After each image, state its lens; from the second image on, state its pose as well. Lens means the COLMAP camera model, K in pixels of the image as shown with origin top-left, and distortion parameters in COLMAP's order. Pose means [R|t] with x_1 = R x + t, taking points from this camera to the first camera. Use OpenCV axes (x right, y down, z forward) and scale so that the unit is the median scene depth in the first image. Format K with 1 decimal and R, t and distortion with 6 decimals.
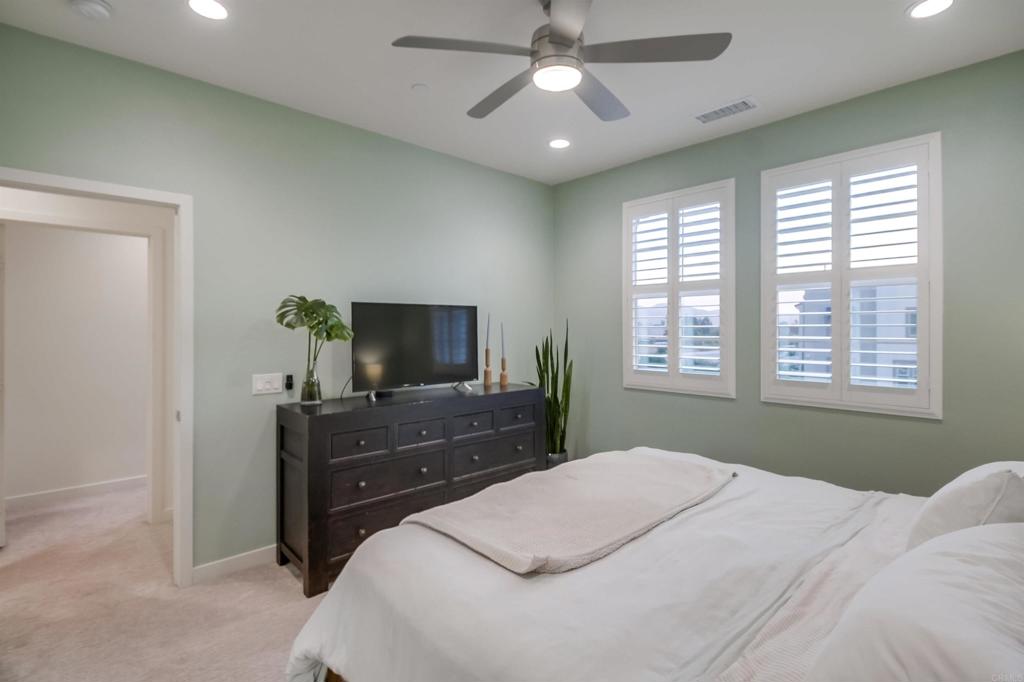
lens RADIAL K [[448.0, 0, 544.2], [0, 448.0, 338.8], [0, 0, 1]] dist [-0.021476, -0.000219]
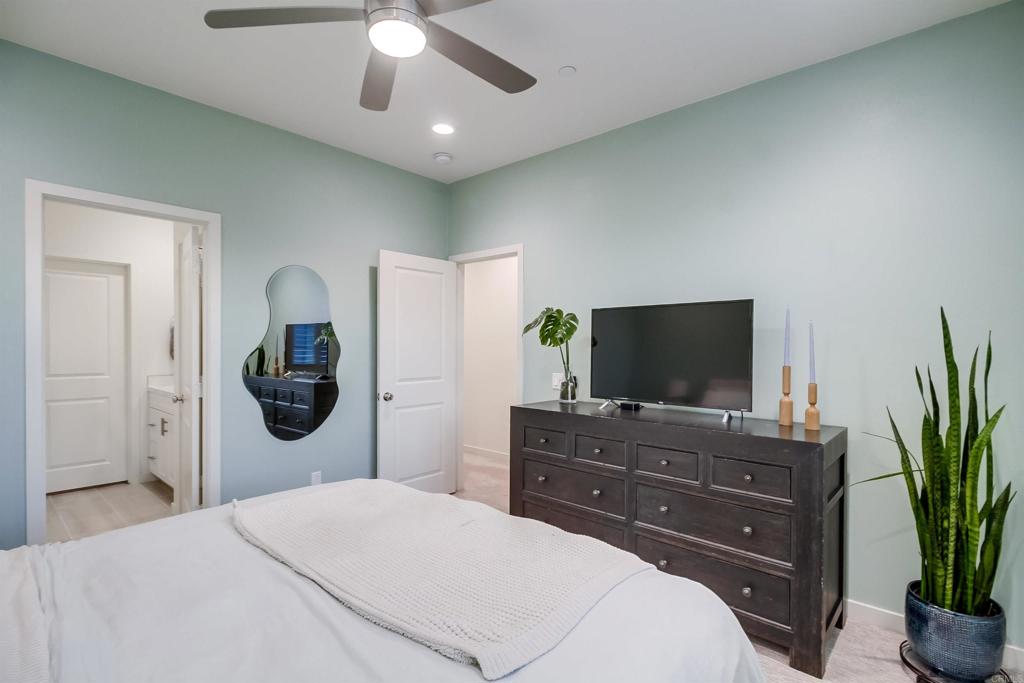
lens RADIAL K [[482.3, 0, 506.4], [0, 482.3, 349.2], [0, 0, 1]] dist [0.019697, -0.011562]
pose [[0.075303, 0.019746, -0.996965, 0.639912], [-0.019275, 0.999646, 0.018343, -0.007200], [0.996974, 0.017835, 0.075657, 0.698012]]
